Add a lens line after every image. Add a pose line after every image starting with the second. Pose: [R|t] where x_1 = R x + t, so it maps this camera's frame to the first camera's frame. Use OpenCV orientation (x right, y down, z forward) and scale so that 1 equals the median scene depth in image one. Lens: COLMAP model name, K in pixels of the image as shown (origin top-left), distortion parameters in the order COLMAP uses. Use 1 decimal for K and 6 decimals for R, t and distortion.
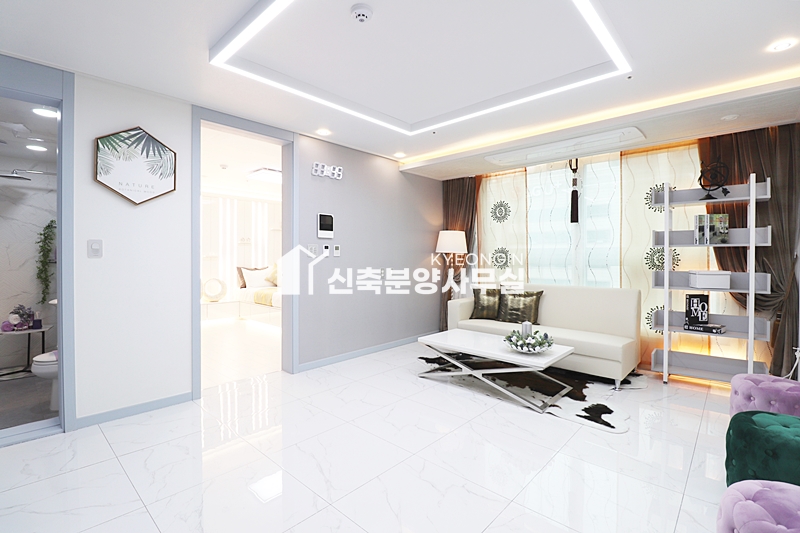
lens RADIAL K [[370.7, 0, 384.2], [0, 370.7, 259.8], [0, 0, 1]] dist [0.001710, -0.003497]
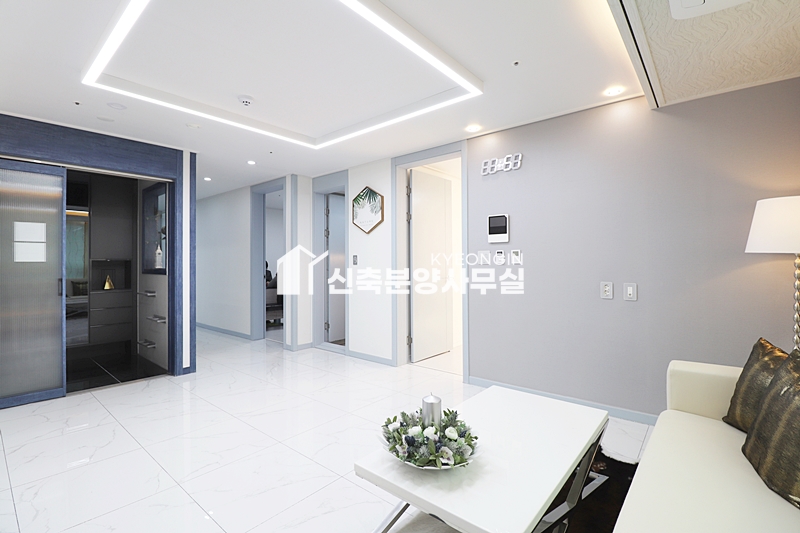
lens RADIAL K [[370.7, 0, 406.3], [0, 370.7, 263.4], [0, 0, 1]] dist [0.001710, -0.003497]
pose [[0.060344, -0.009602, -0.998131, 0.442972], [-0.014420, 0.999841, -0.010490, 0.001139], [0.998073, 0.015026, 0.060196, 0.470133]]
